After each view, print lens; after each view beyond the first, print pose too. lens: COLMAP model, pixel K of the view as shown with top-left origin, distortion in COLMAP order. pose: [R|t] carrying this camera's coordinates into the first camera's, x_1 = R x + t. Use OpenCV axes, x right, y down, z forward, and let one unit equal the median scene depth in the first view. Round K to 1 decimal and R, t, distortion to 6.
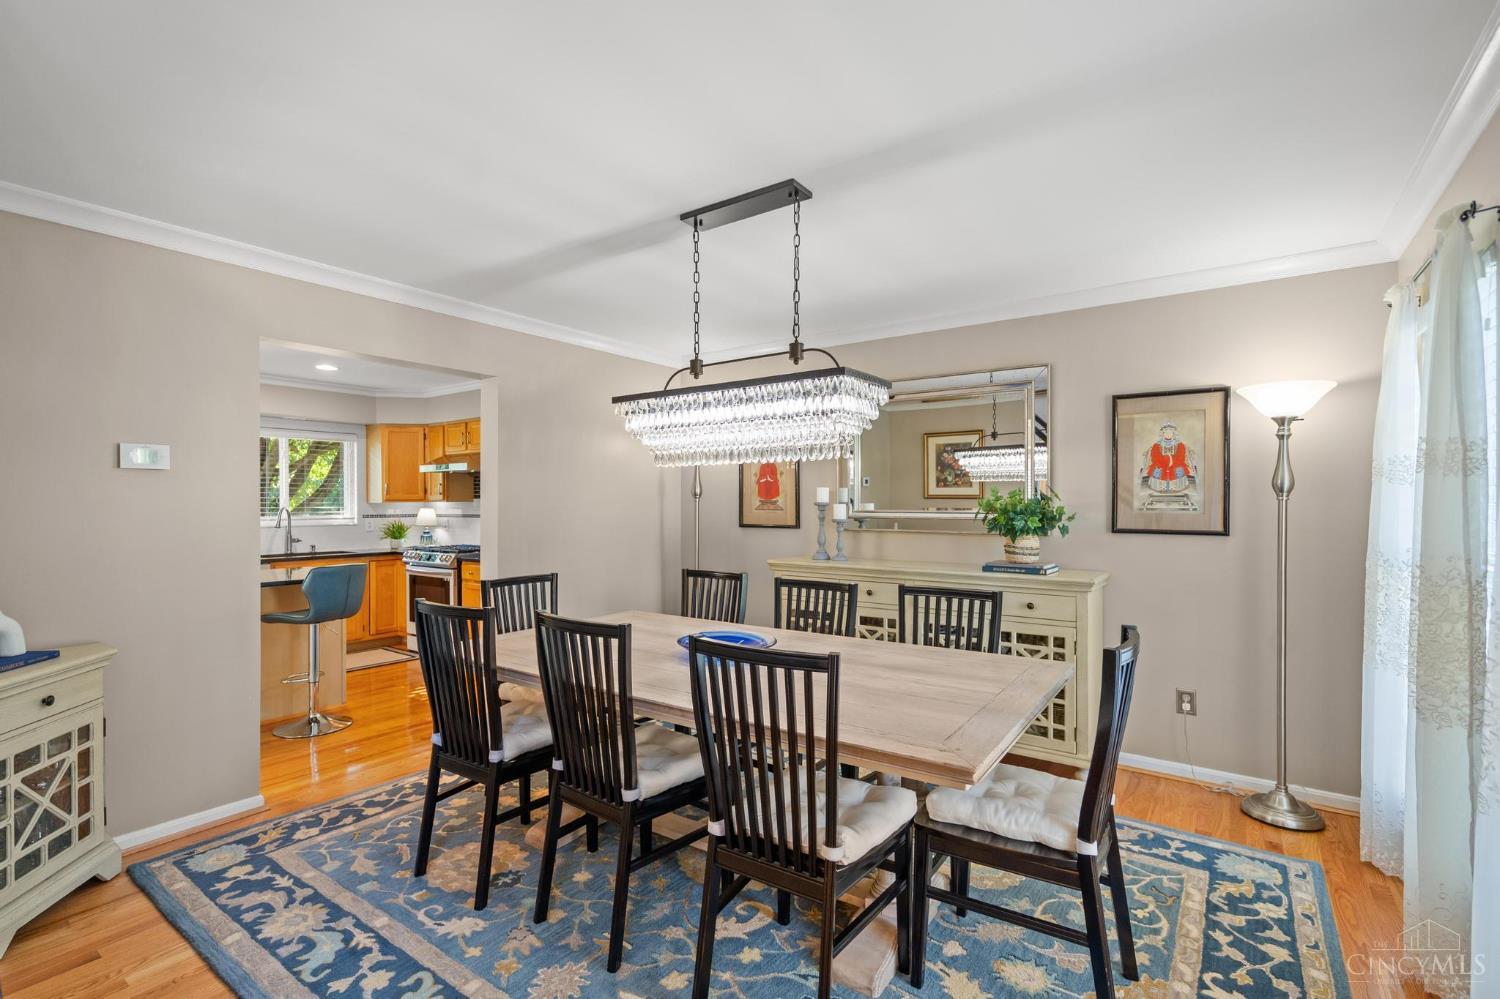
lens RADIAL K [[696.4, 0, 741.2], [0, 696.4, 504.6], [0, 0, 1]] dist [-0.001600, 0.002896]
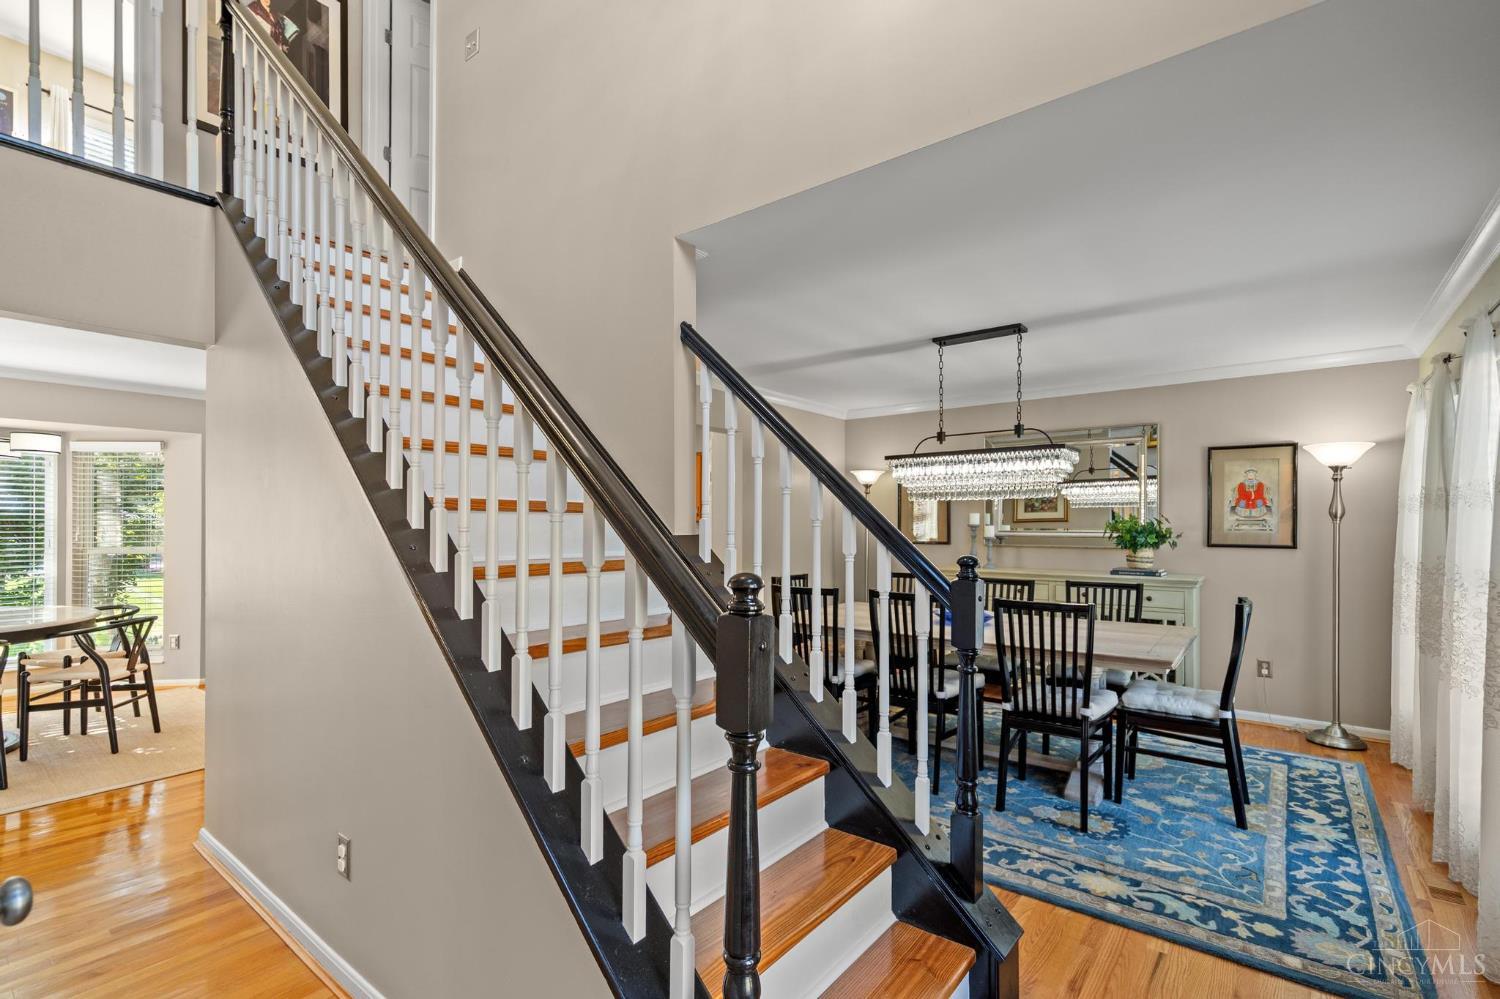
lens RADIAL K [[696.4, 0, 740.0], [0, 696.4, 523.1], [0, 0, 1]] dist [-0.001600, 0.002896]
pose [[0.998929, 0.001484, -0.046256, -0.437258], [-0.001698, 0.999988, -0.004602, 0.002068], [0.046249, 0.004676, 0.998919, -0.558956]]
